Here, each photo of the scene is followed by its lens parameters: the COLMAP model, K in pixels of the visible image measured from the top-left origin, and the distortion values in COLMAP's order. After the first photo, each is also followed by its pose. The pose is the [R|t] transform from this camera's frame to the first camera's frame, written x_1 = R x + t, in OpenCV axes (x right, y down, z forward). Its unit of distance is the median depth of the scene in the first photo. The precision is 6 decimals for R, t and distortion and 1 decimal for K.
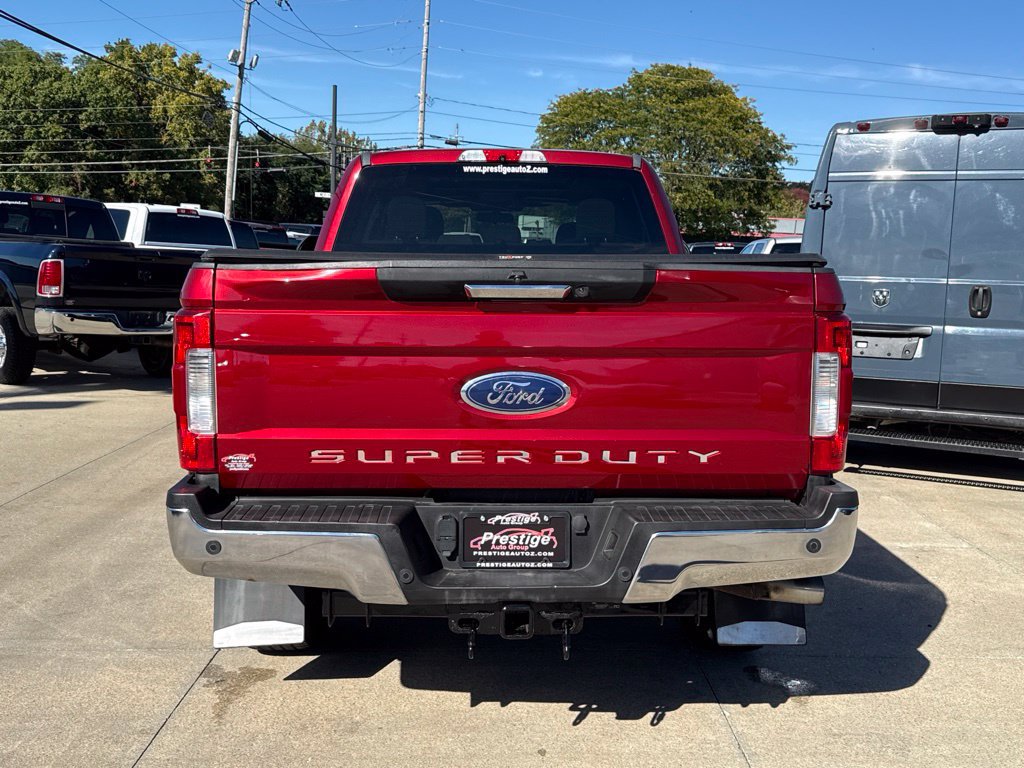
lens RADIAL K [[1033.1, 0, 508.5], [0, 1033.1, 389.2], [0, 0, 1]] dist [0.180759, -0.383362]
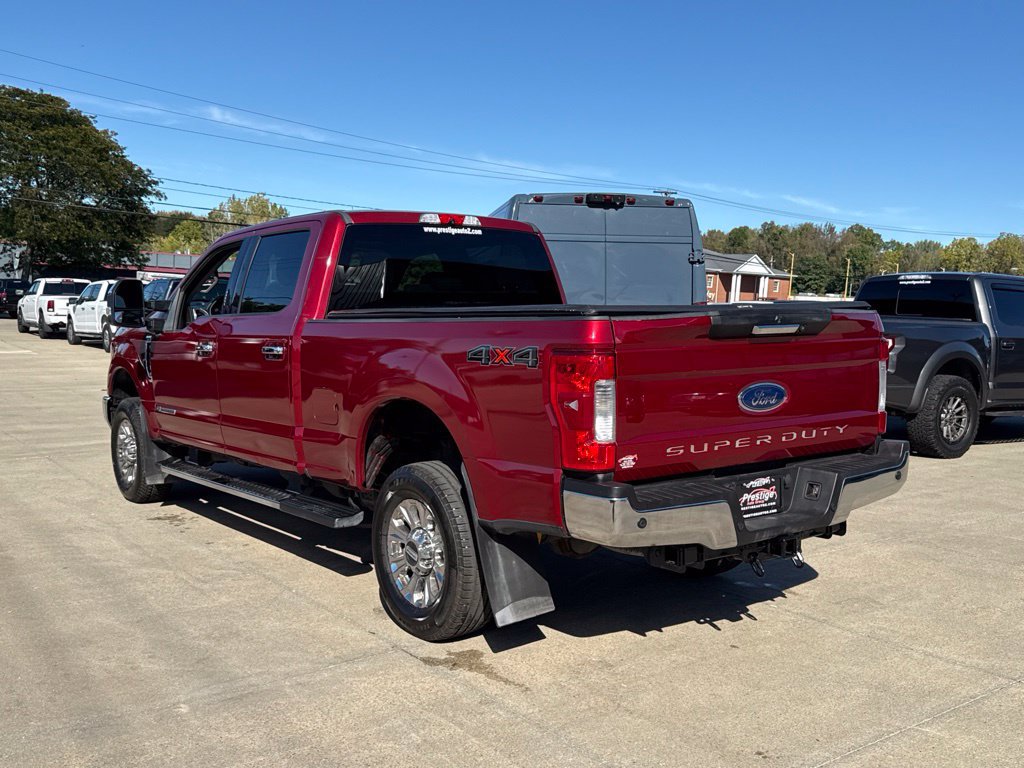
lens RADIAL K [[1015.4, 0, 507.4], [0, 1015.4, 390.6], [0, 0, 1]] dist [0.155212, -0.318822]
pose [[0.810974, -0.063153, 0.581663, -0.655547], [0.078868, 0.996884, -0.001727, -0.018292], [-0.579742, 0.047275, 0.813428, 0.005947]]
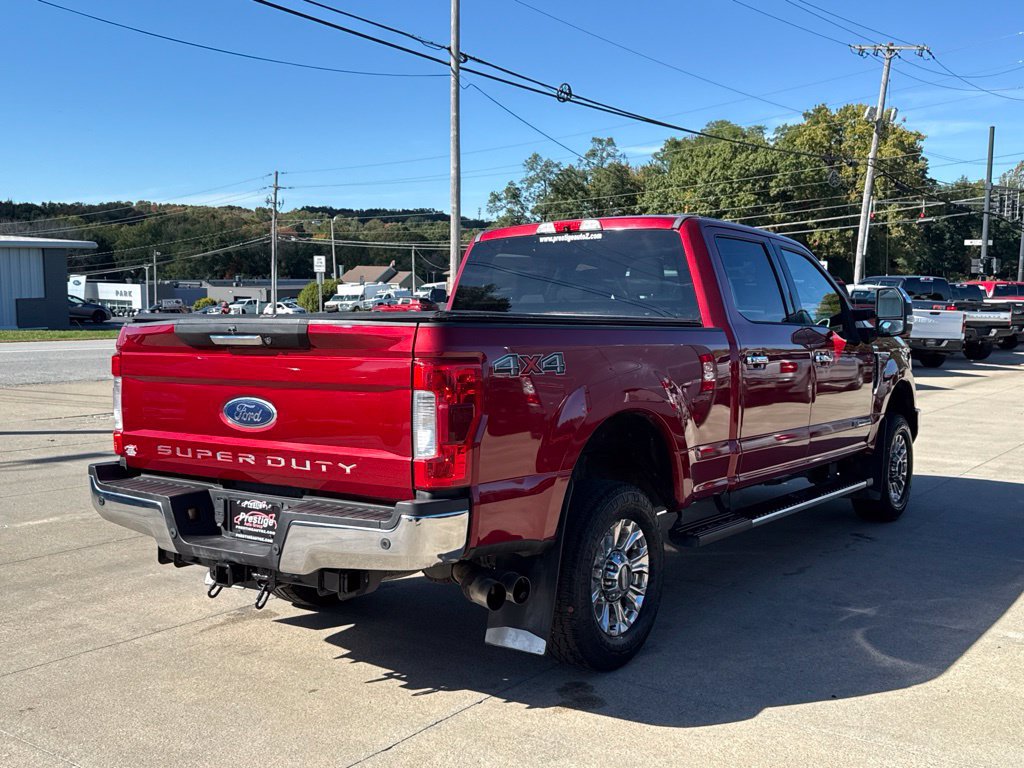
lens RADIAL K [[1033.1, 0, 508.5], [0, 1033.1, 389.2], [0, 0, 1]] dist [0.180759, -0.383362]
pose [[0.796885, 0.027954, -0.603484, 0.645144], [-0.059145, 0.997740, -0.031882, -0.002240], [0.601229, 0.061099, 0.796737, 0.049364]]
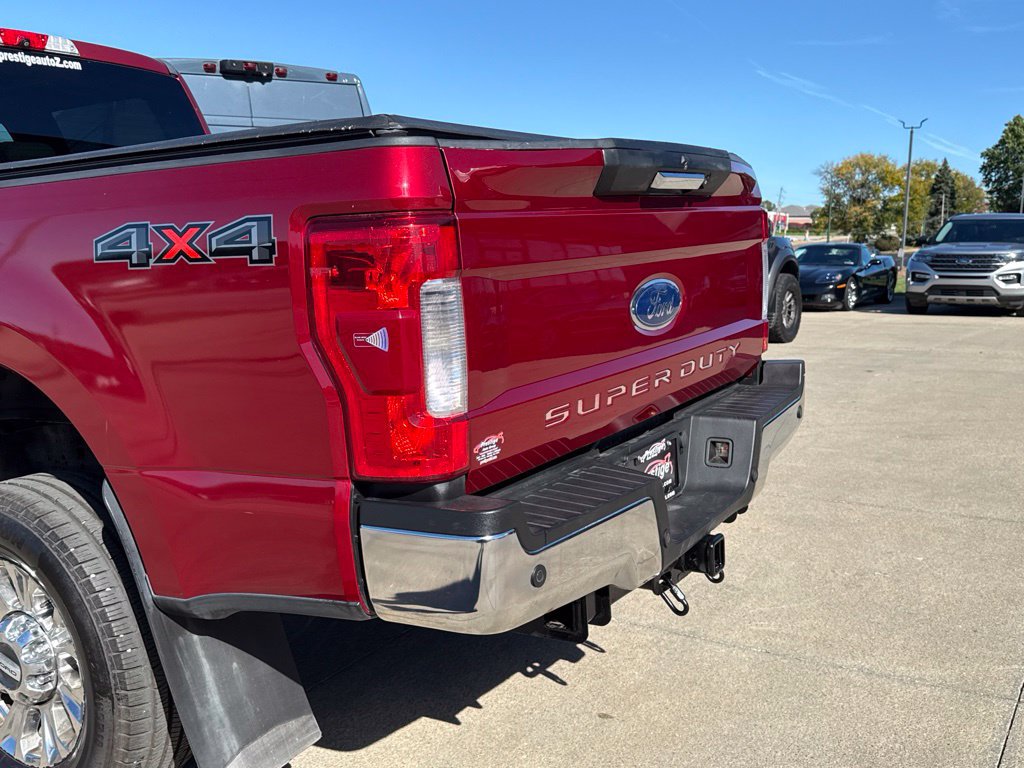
lens RADIAL K [[1015.4, 0, 507.4], [0, 1015.4, 390.6], [0, 0, 1]] dist [0.155212, -0.318822]
pose [[0.539037, -0.162285, 0.826501, -0.440067], [0.142161, 0.984715, 0.100634, -0.016159], [-0.830199, 0.063250, 0.553868, 0.363122]]
